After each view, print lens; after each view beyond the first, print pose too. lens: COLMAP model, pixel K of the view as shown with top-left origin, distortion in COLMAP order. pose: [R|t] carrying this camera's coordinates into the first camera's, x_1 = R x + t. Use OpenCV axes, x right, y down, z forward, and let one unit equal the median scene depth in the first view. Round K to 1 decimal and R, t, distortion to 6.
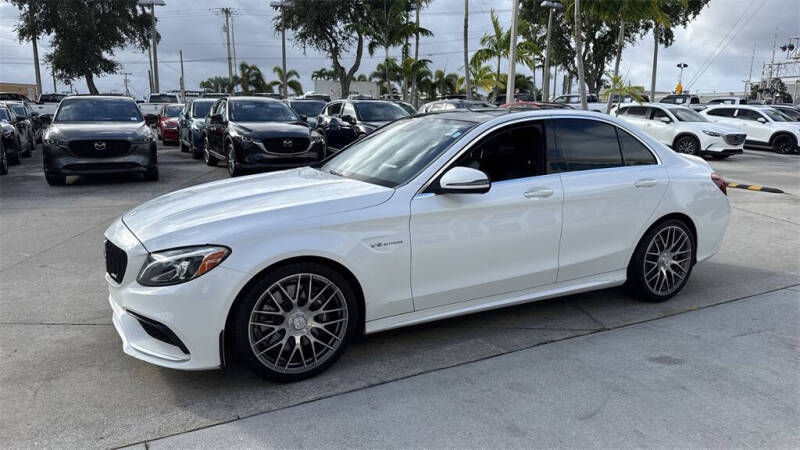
lens RADIAL K [[559.2, 0, 392.8], [0, 559.2, 225.1], [0, 0, 1]] dist [0.070101, -0.095170]
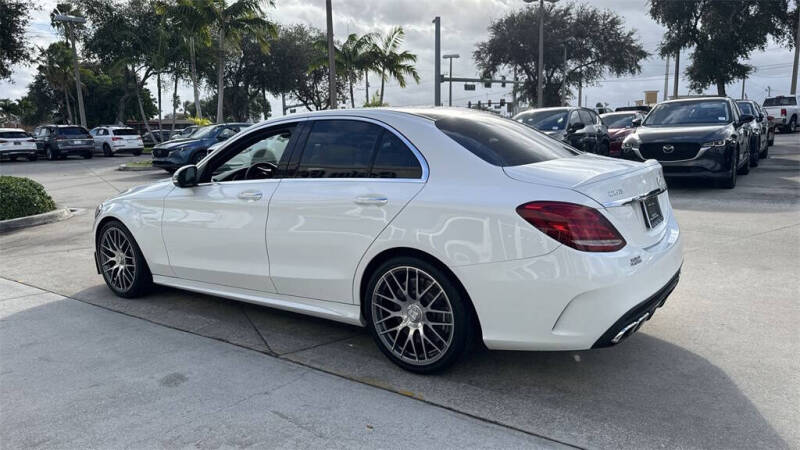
lens RADIAL K [[559.2, 0, 400.9], [0, 559.2, 228.0], [0, 0, 1]] dist [0.070101, -0.095170]
pose [[0.447965, 0.125177, -0.885245, 0.427501], [-0.134341, 0.988332, 0.071773, -0.036404], [0.883901, 0.086773, 0.459554, 0.262366]]
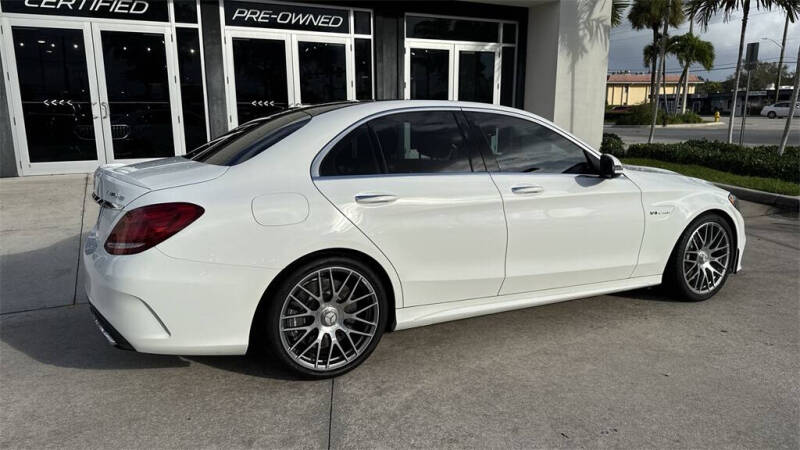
lens RADIAL K [[559.2, 0, 397.8], [0, 559.2, 230.6], [0, 0, 1]] dist [0.070101, -0.095170]
pose [[-0.999889, -0.014172, 0.004503, 0.080721], [-0.011377, 0.924067, 0.382062, -0.145198], [-0.009576, 0.381969, -0.924126, 0.769559]]
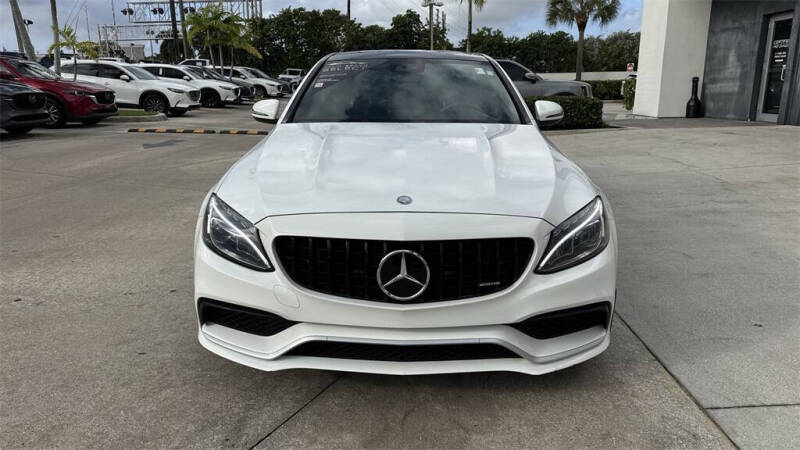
lens RADIAL K [[559.2, 0, 396.9], [0, 559.2, 229.1], [0, 0, 1]] dist [0.070101, -0.095170]
pose [[0.484334, -0.234585, 0.842846, -0.307495], [0.175745, 0.969832, 0.168938, -0.029202], [-0.857050, 0.066304, 0.510950, 0.212564]]
